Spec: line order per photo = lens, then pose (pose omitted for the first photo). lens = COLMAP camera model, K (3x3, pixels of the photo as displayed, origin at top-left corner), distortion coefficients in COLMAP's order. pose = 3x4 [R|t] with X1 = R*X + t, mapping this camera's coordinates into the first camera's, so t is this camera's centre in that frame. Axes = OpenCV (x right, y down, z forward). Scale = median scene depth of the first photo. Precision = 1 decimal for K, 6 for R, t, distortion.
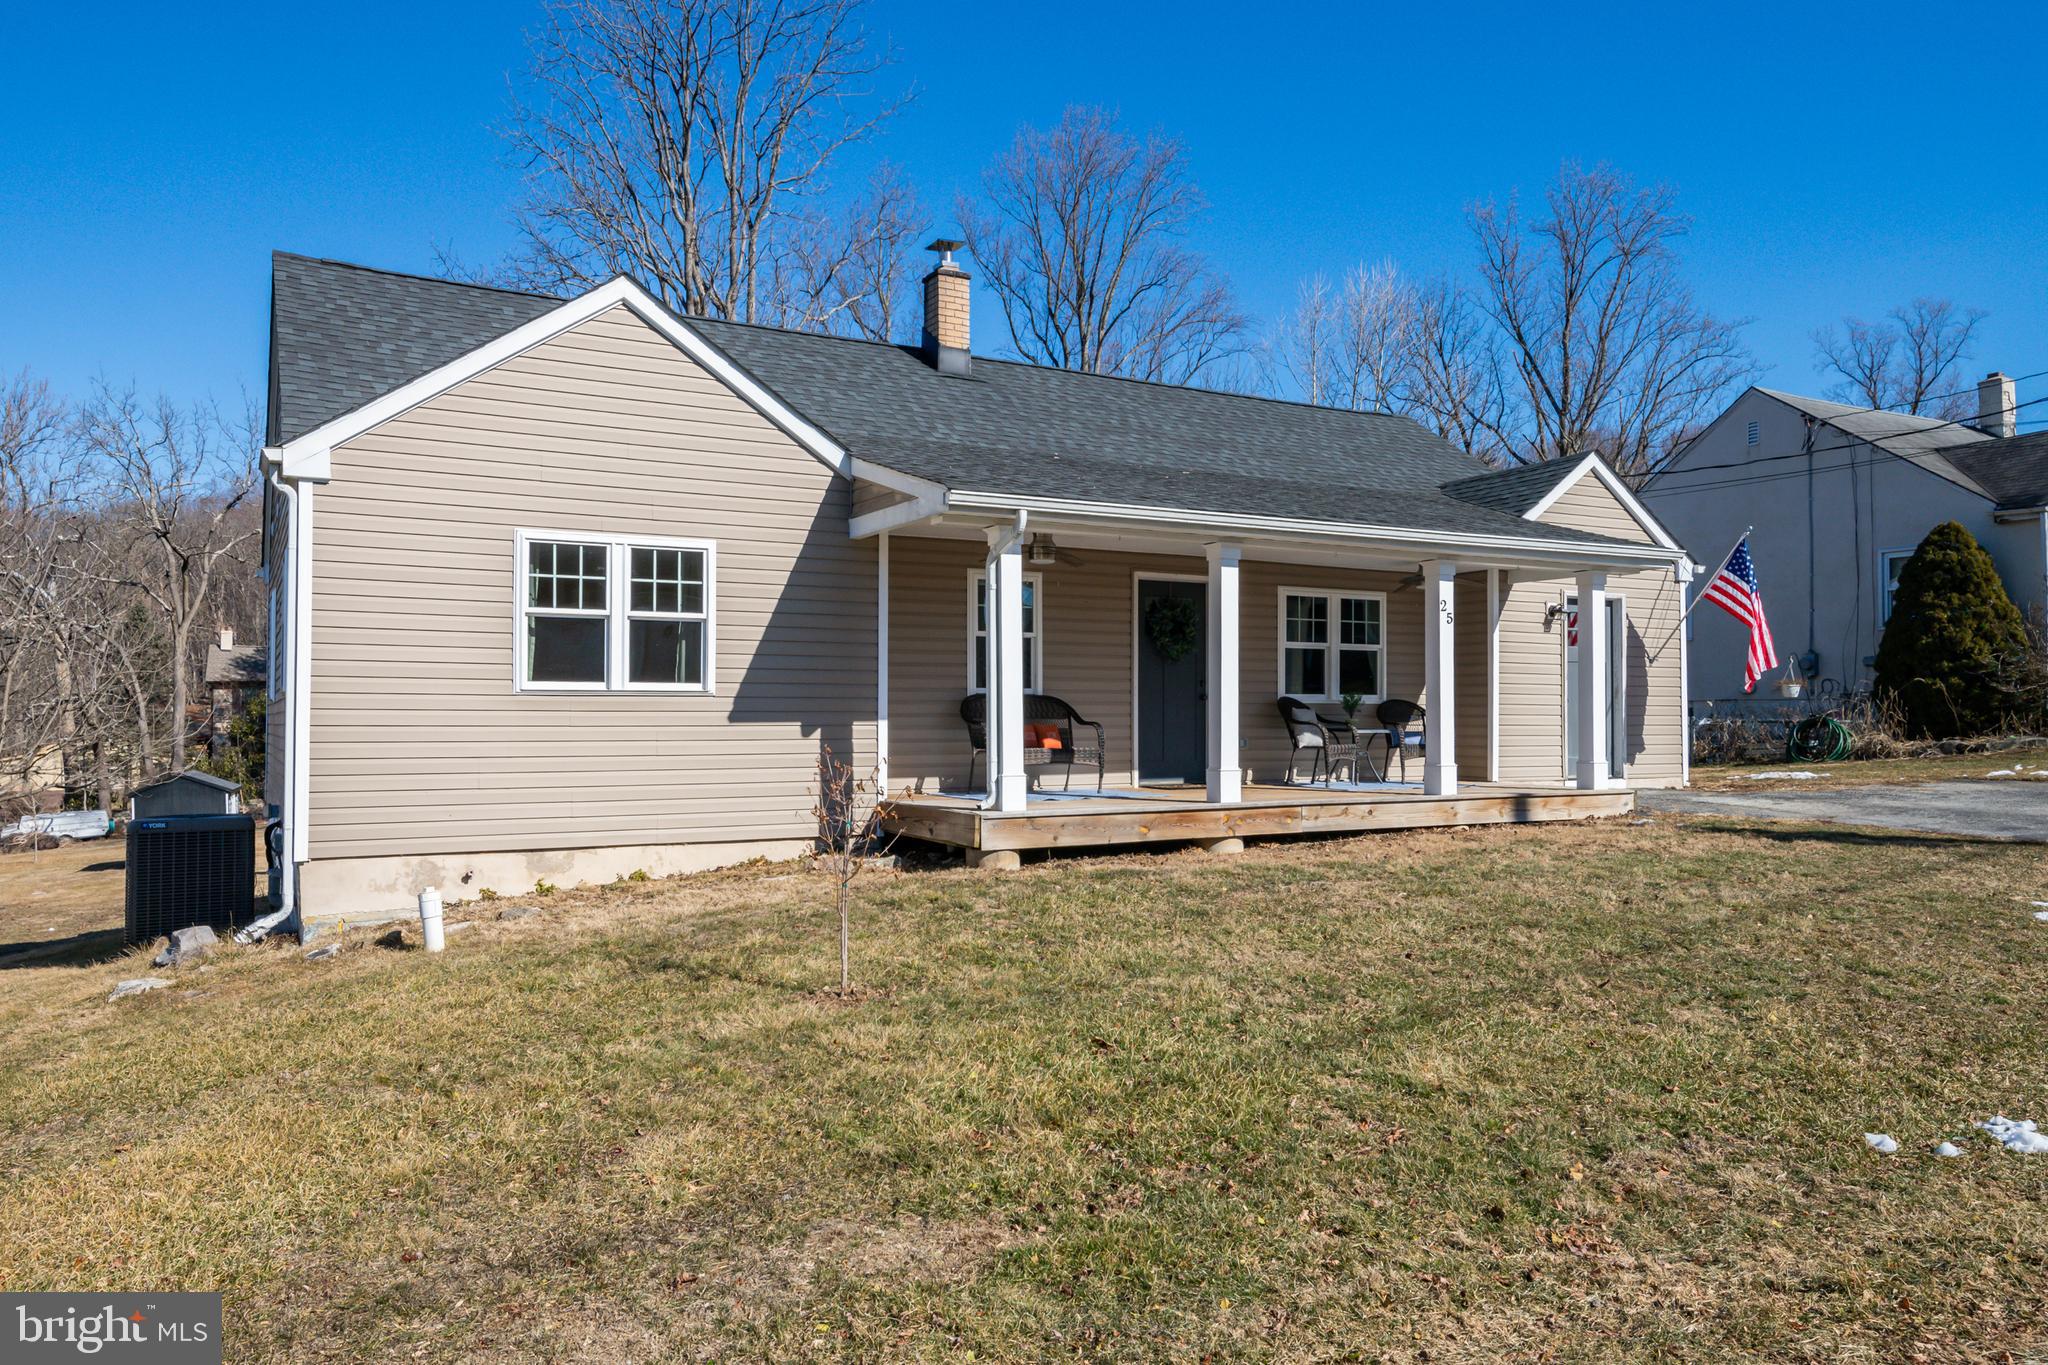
lens RADIAL K [[1389.6, 0, 1095.1], [0, 1389.6, 676.0], [0, 0, 1]] dist [0.021405, 0.001128]
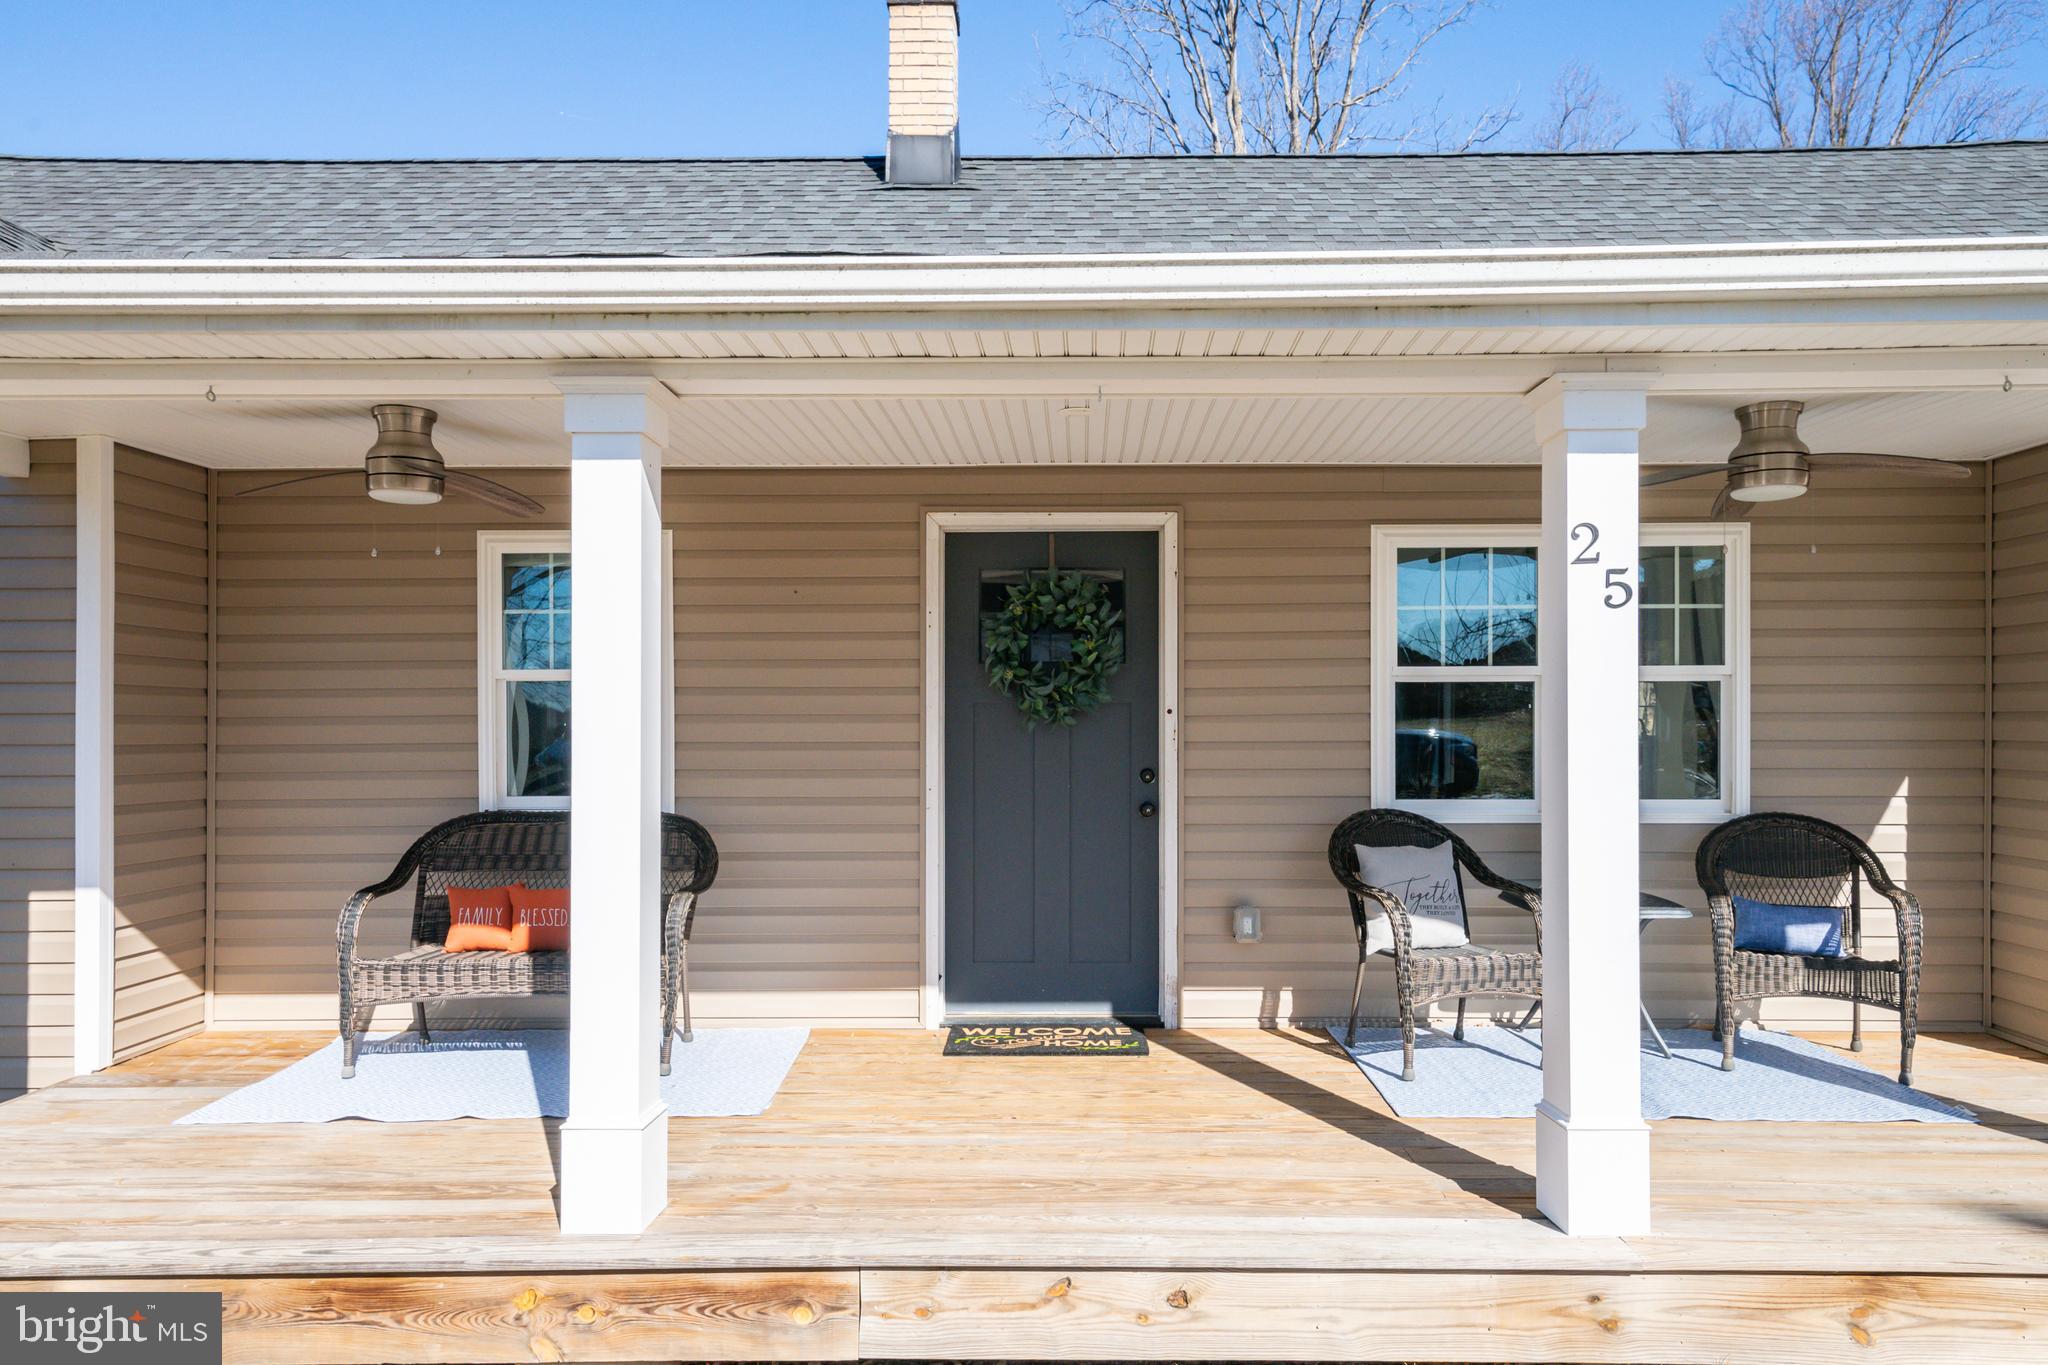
lens RADIAL K [[1383.3, 0, 1104.2], [0, 1383.3, 727.2], [0, 0, 1]] dist [0.140418, -0.169381]
pose [[0.846315, -0.000623, -0.532683, 0.339524], [0.016695, 0.999539, 0.025356, -0.023468], [0.532422, -0.030352, 0.845935, 0.766026]]
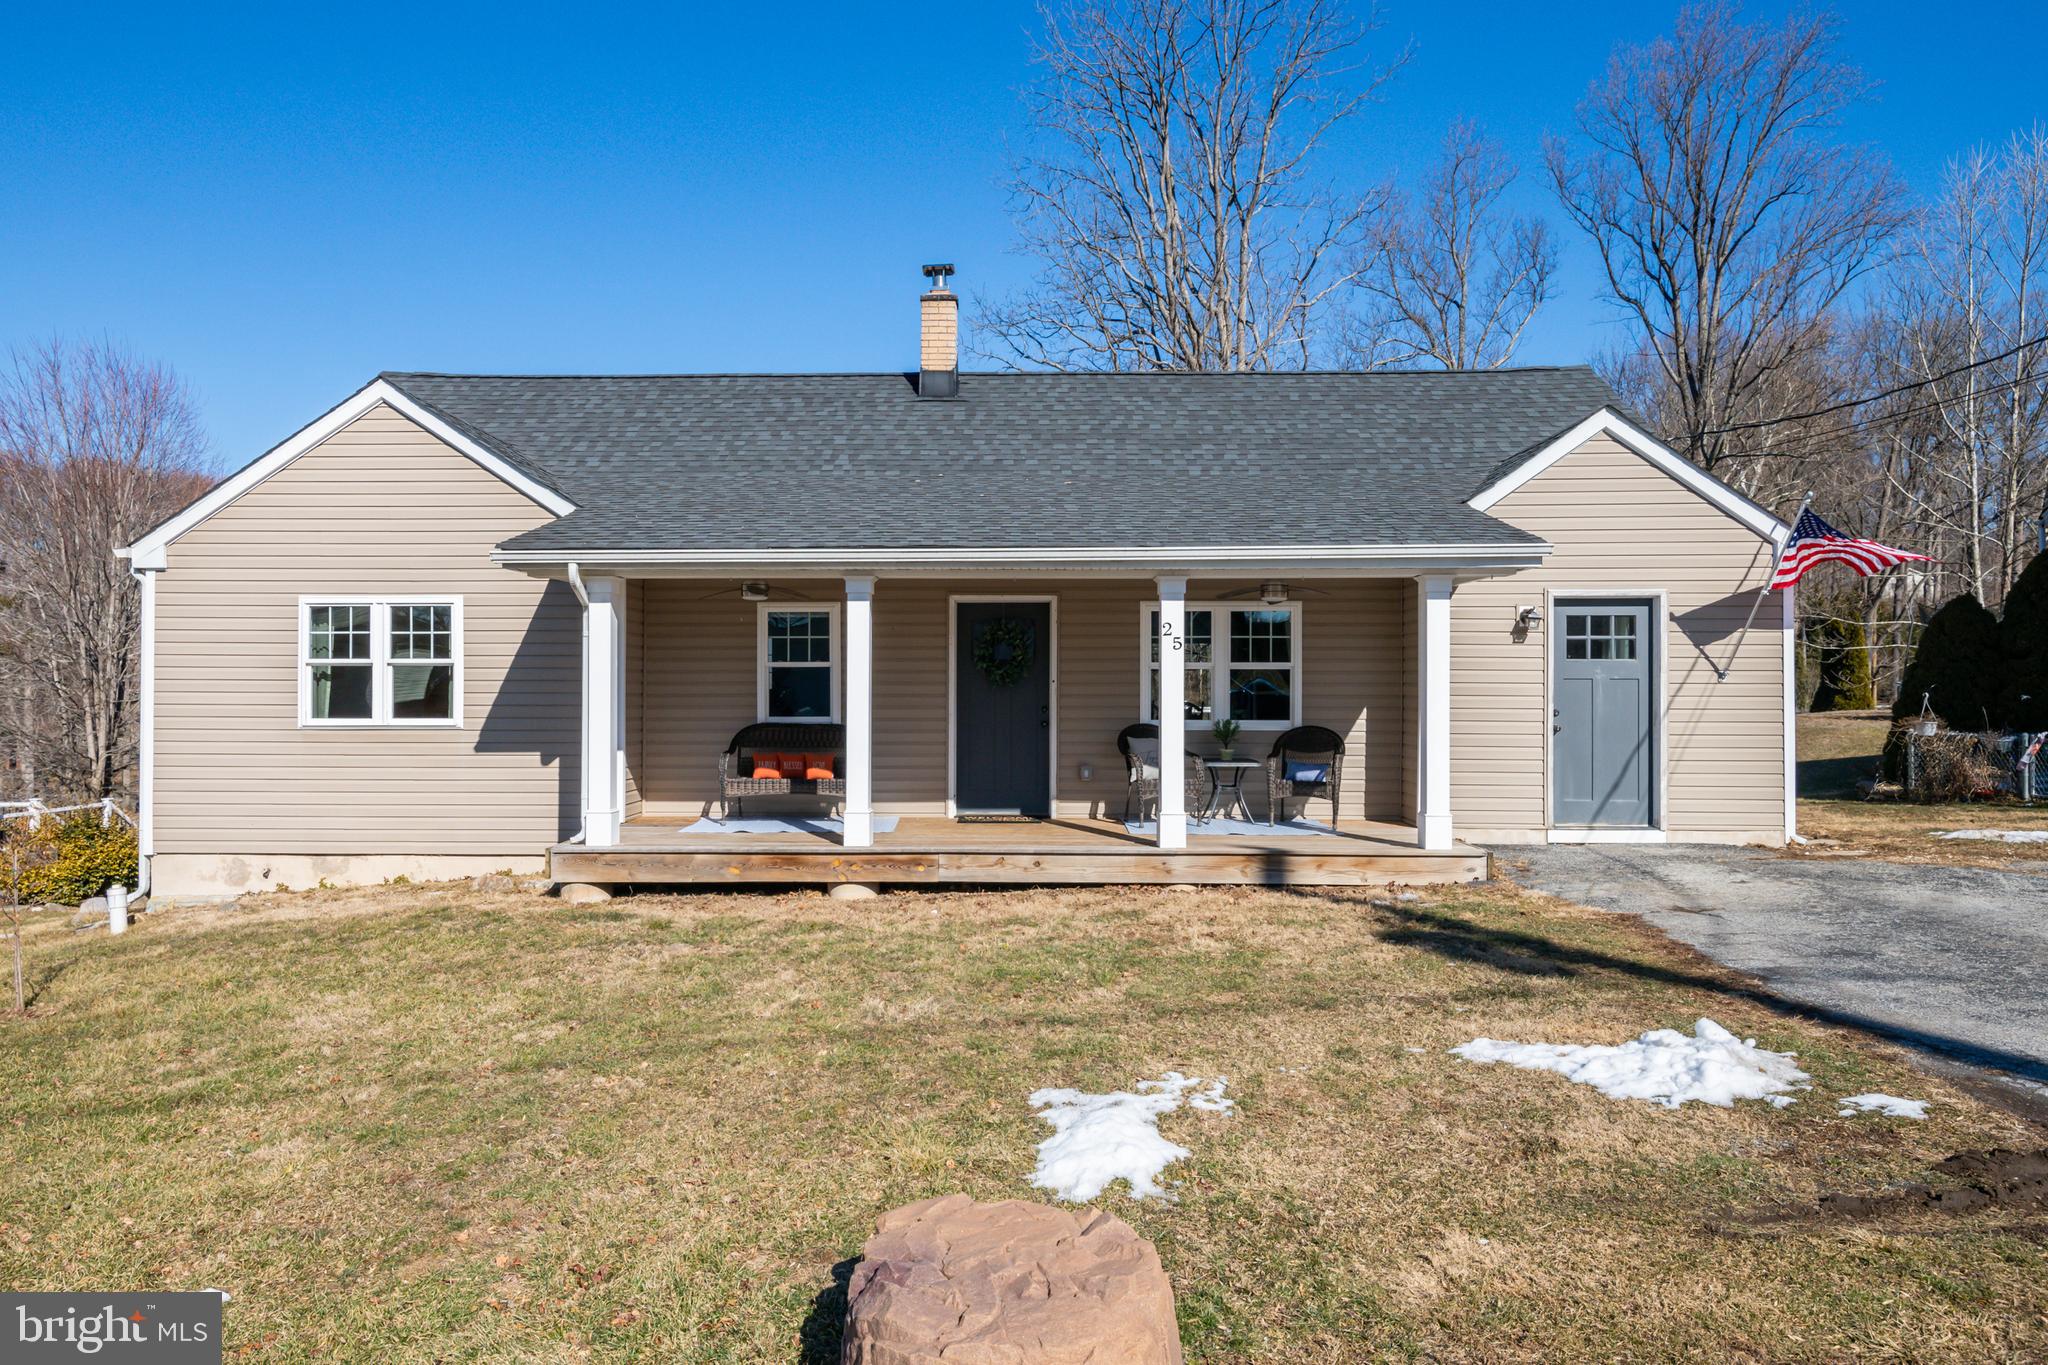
lens RADIAL K [[1389.6, 0, 1095.1], [0, 1389.6, 676.0], [0, 0, 1]] dist [0.021405, 0.001128]
pose [[0.854877, -0.002215, -0.518826, 0.707075], [0.012886, 0.999773, 0.016965, -0.039029], [0.518671, -0.021189, 0.854712, 0.252372]]
